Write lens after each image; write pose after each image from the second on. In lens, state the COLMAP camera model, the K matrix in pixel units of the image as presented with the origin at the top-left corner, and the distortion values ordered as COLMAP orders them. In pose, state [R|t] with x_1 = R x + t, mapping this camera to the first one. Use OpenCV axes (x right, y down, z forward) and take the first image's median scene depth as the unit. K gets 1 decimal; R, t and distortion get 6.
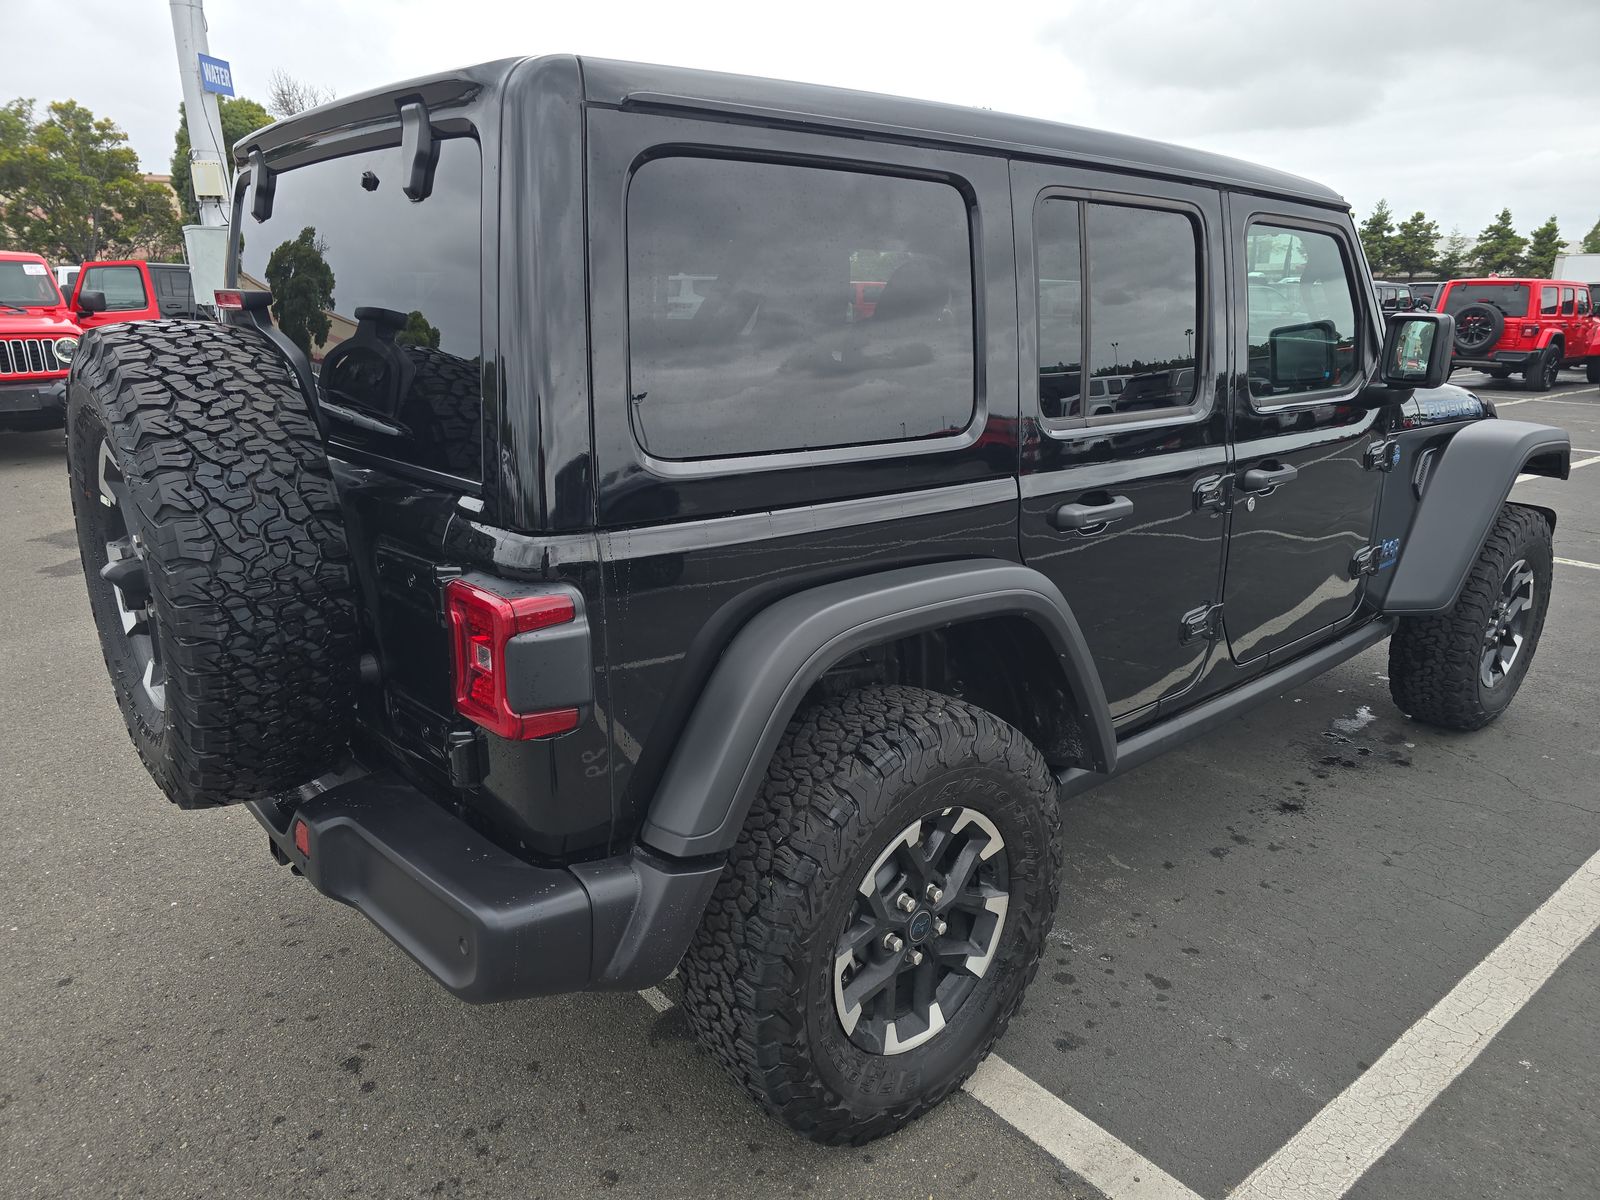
lens RADIAL K [[1092.8, 0, 803.6], [0, 1092.8, 597.8], [0, 0, 1]] dist [0.025979, -0.001080]
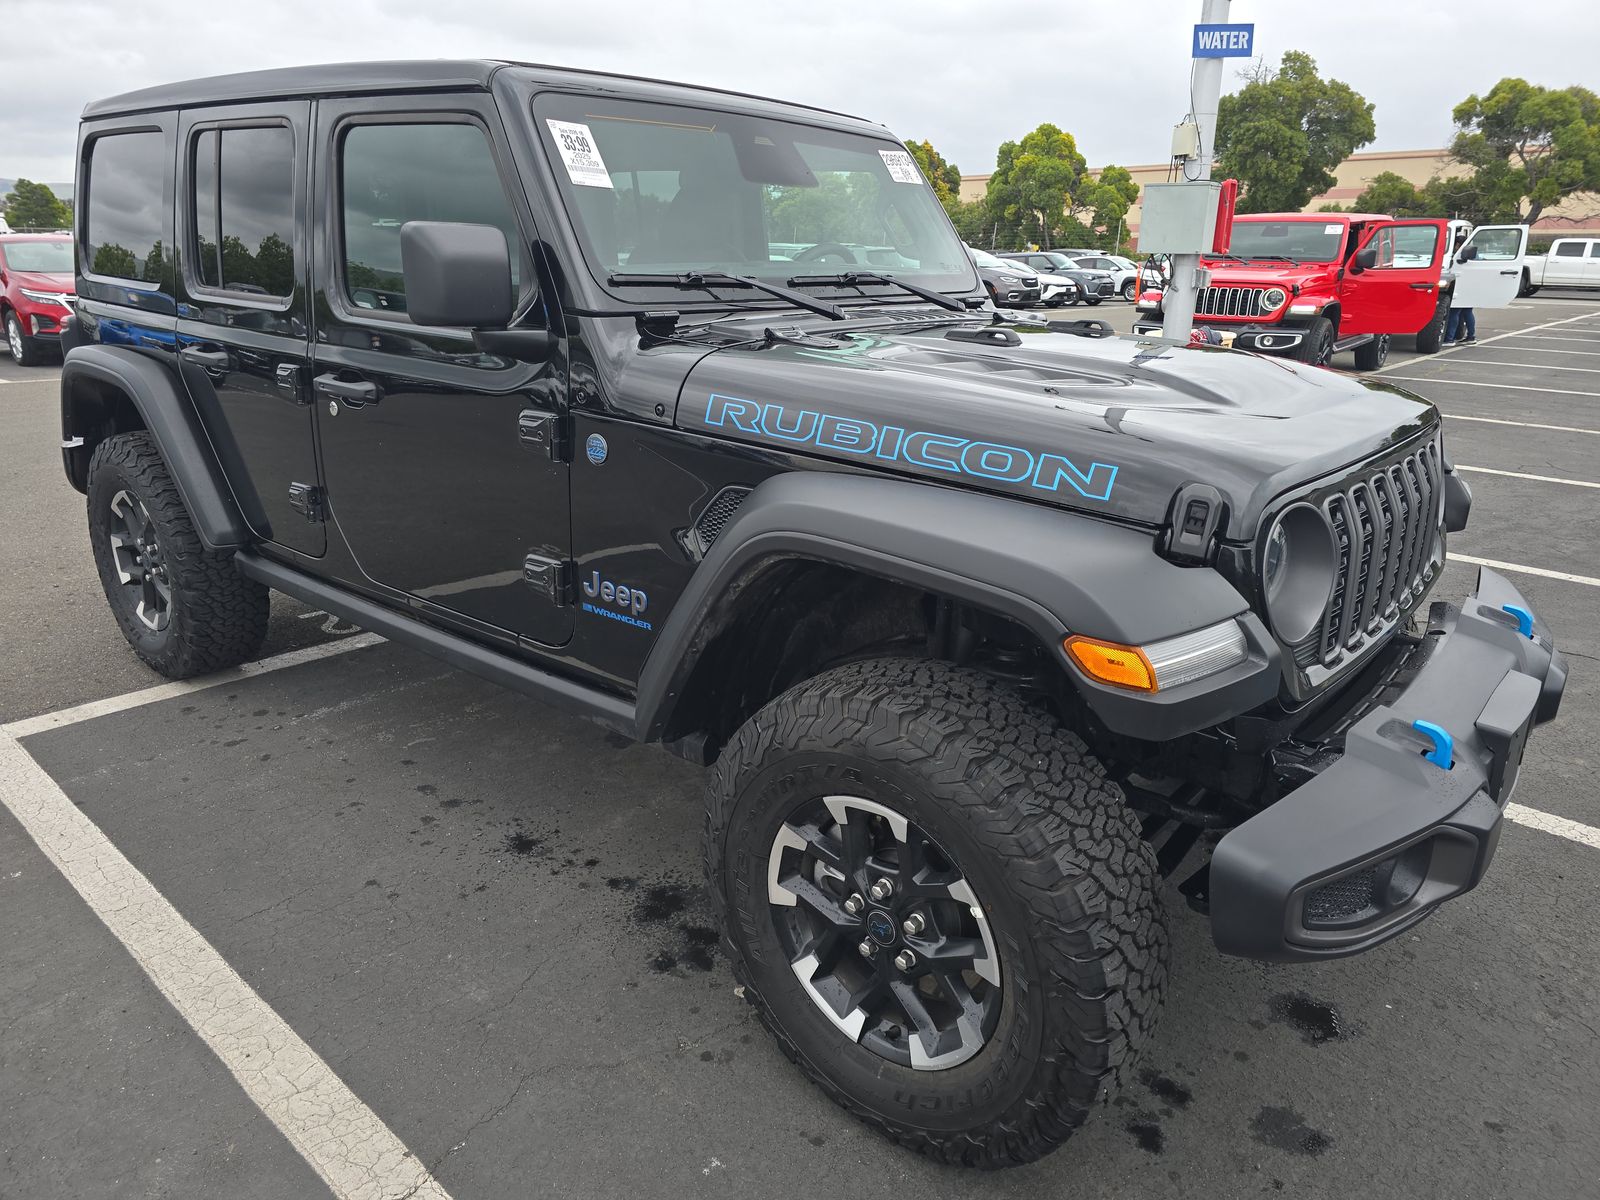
lens RADIAL K [[1092.8, 0, 803.6], [0, 1092.8, 597.8], [0, 0, 1]] dist [0.025979, -0.001080]
pose [[0.146412, 0.306033, -0.940695, 1.561193], [-0.286851, 0.923219, 0.255701, -0.324992], [0.946720, 0.232402, 0.222957, 1.286153]]
